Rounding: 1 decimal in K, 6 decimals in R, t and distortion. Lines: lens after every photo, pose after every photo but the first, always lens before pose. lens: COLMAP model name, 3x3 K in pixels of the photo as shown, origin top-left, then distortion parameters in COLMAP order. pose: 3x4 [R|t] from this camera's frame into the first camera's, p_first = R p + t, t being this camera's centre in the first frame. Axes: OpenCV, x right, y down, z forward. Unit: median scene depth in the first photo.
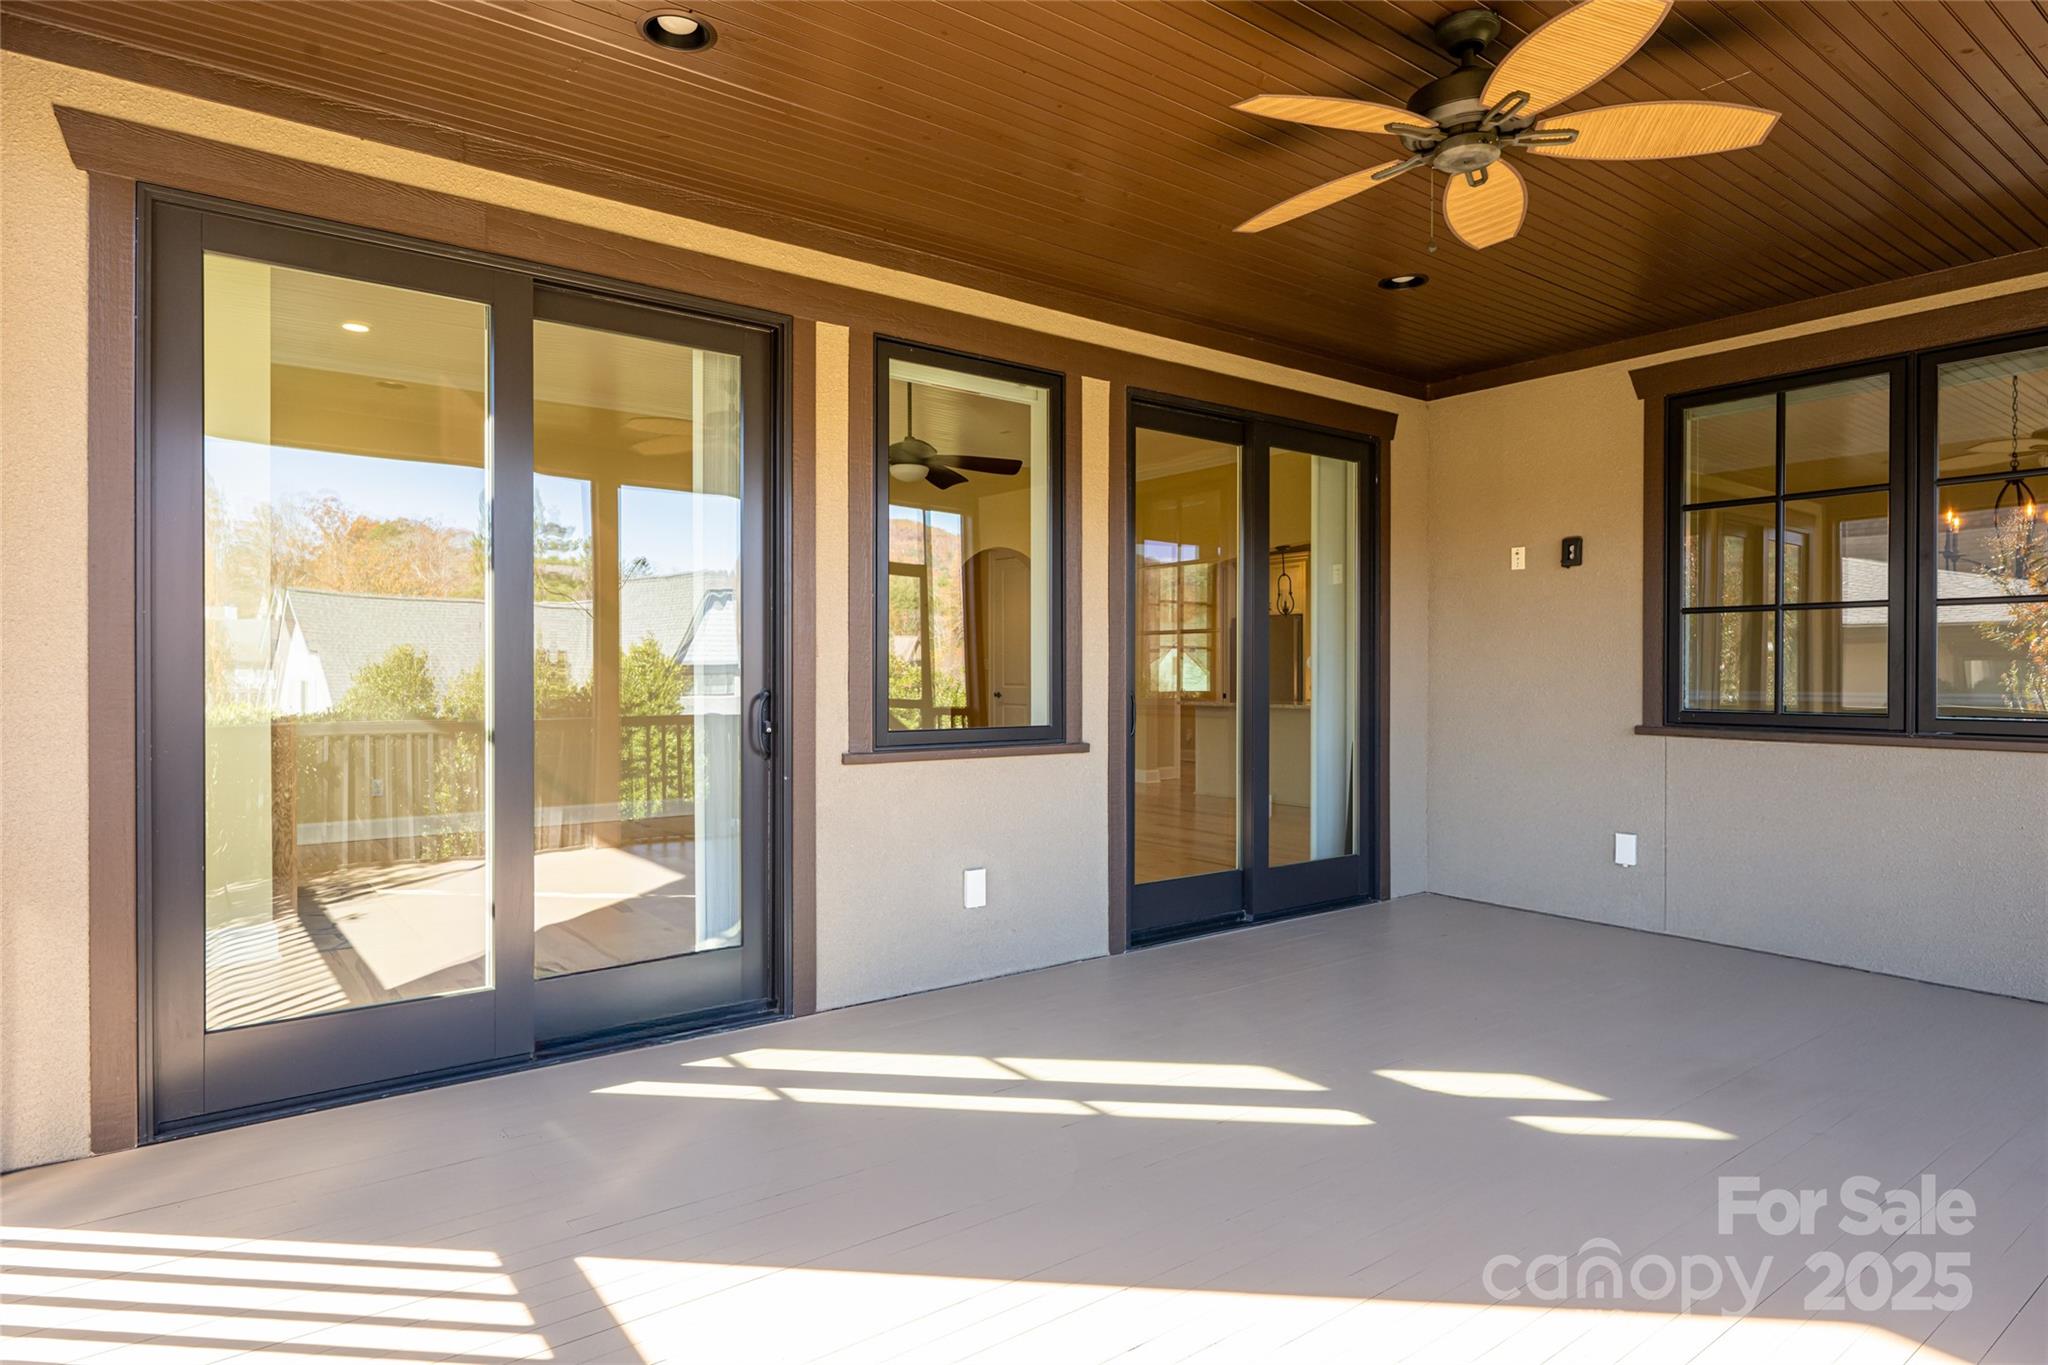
lens RADIAL K [[1124.7, 0, 1021.8], [0, 1124.7, 682.5], [0, 0, 1]] dist [0.004322, 0.000772]
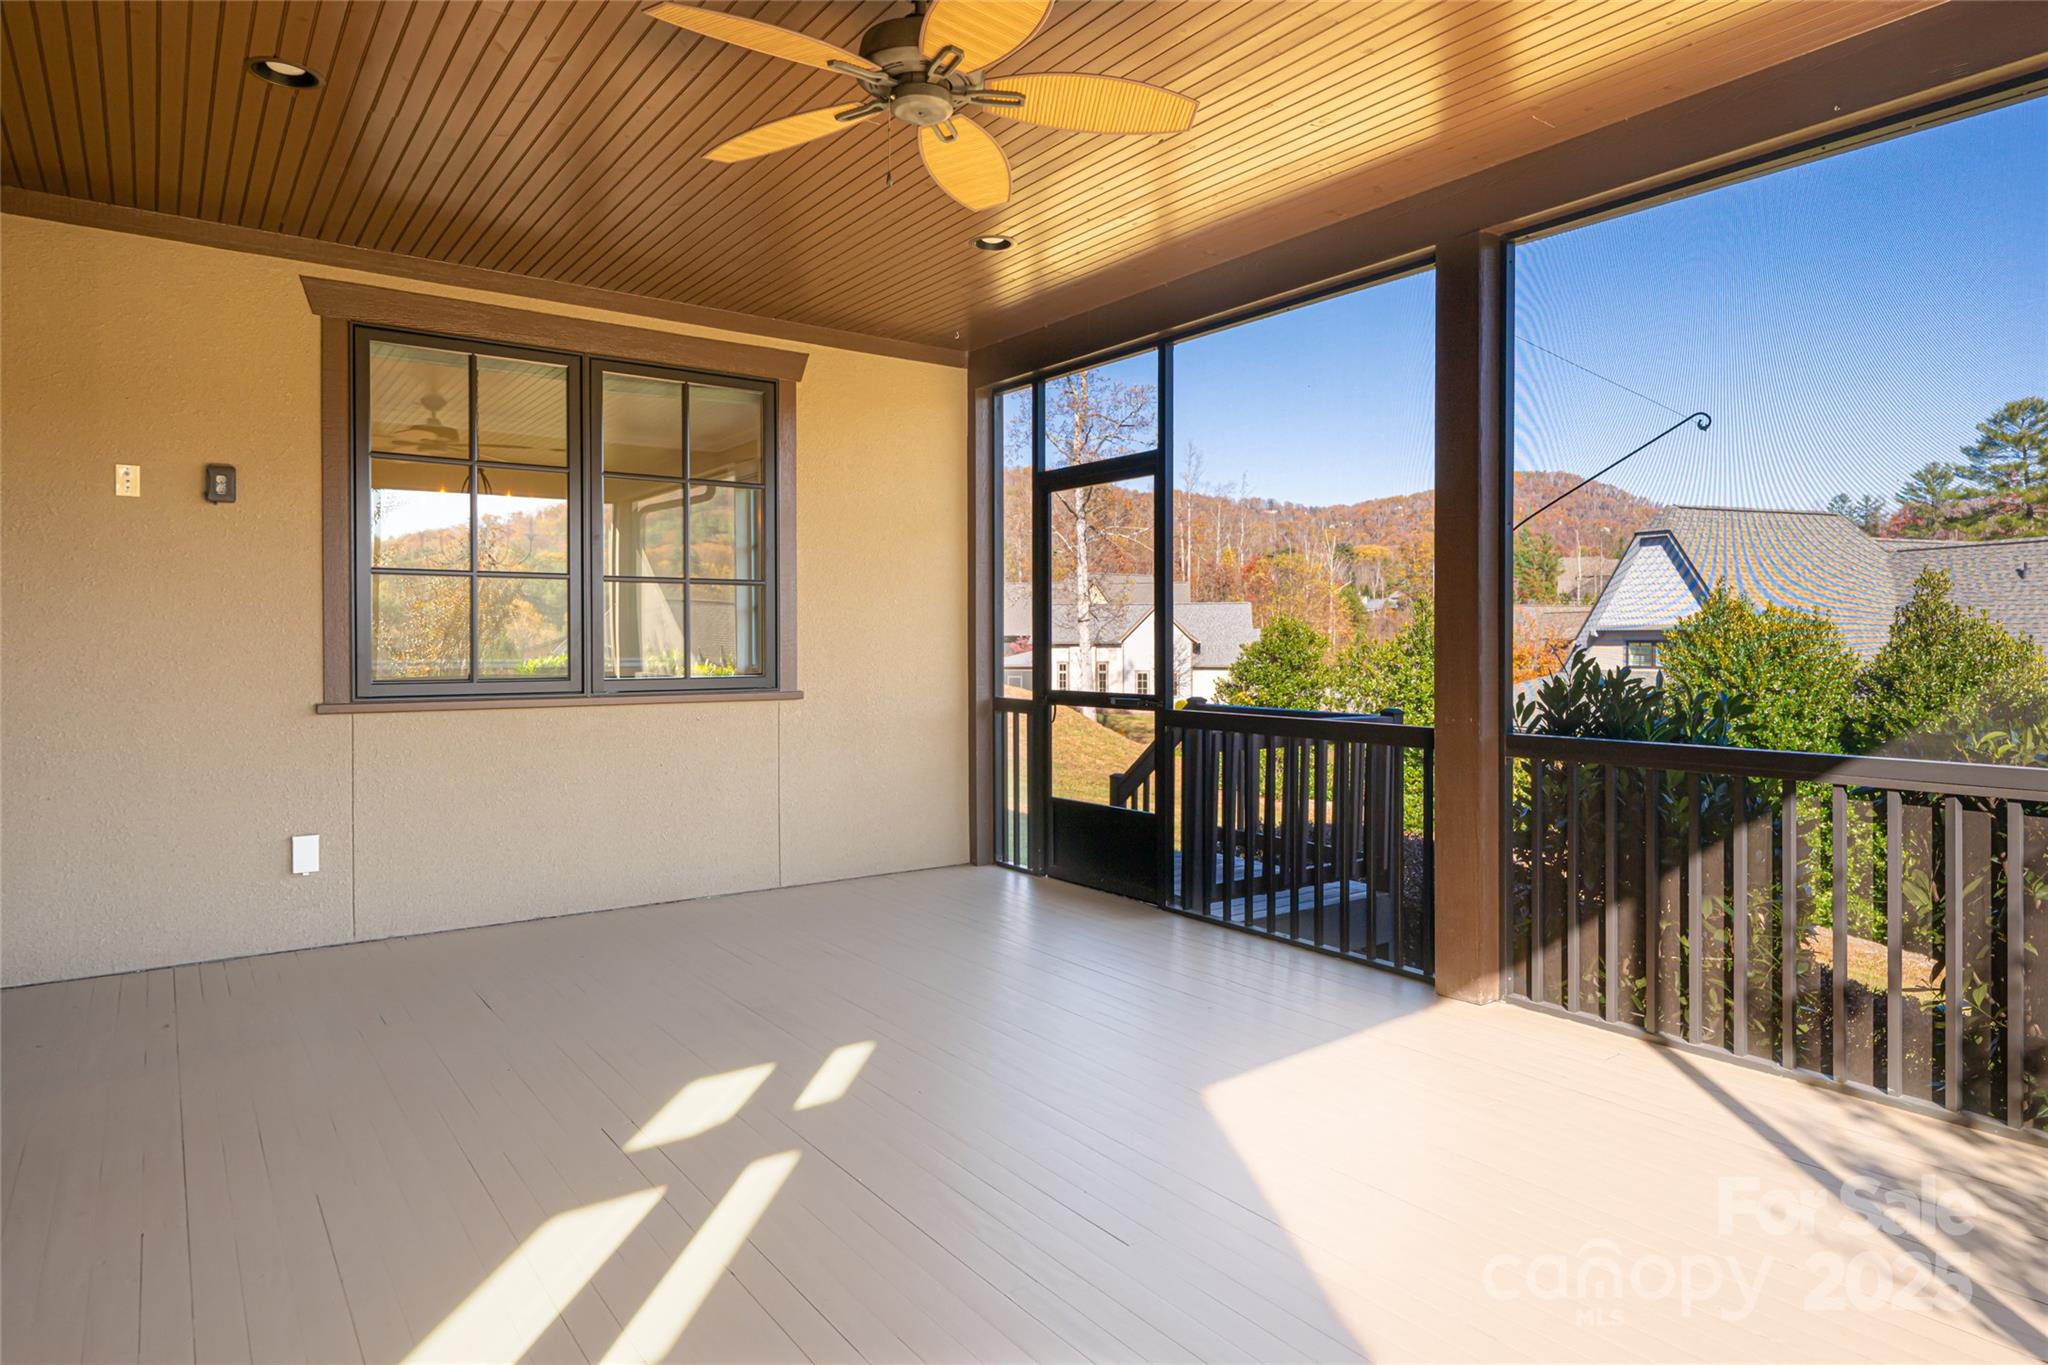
lens RADIAL K [[1189.4, 0, 1021.3], [0, 1189.4, 660.7], [0, 0, 1]] dist [-0.000582, -0.000741]
pose [[0.018754, -0.019818, 0.999628, -0.355468], [0.010777, 0.999749, 0.019618, -0.006207], [-0.999766, 0.010405, 0.018963, 0.500715]]
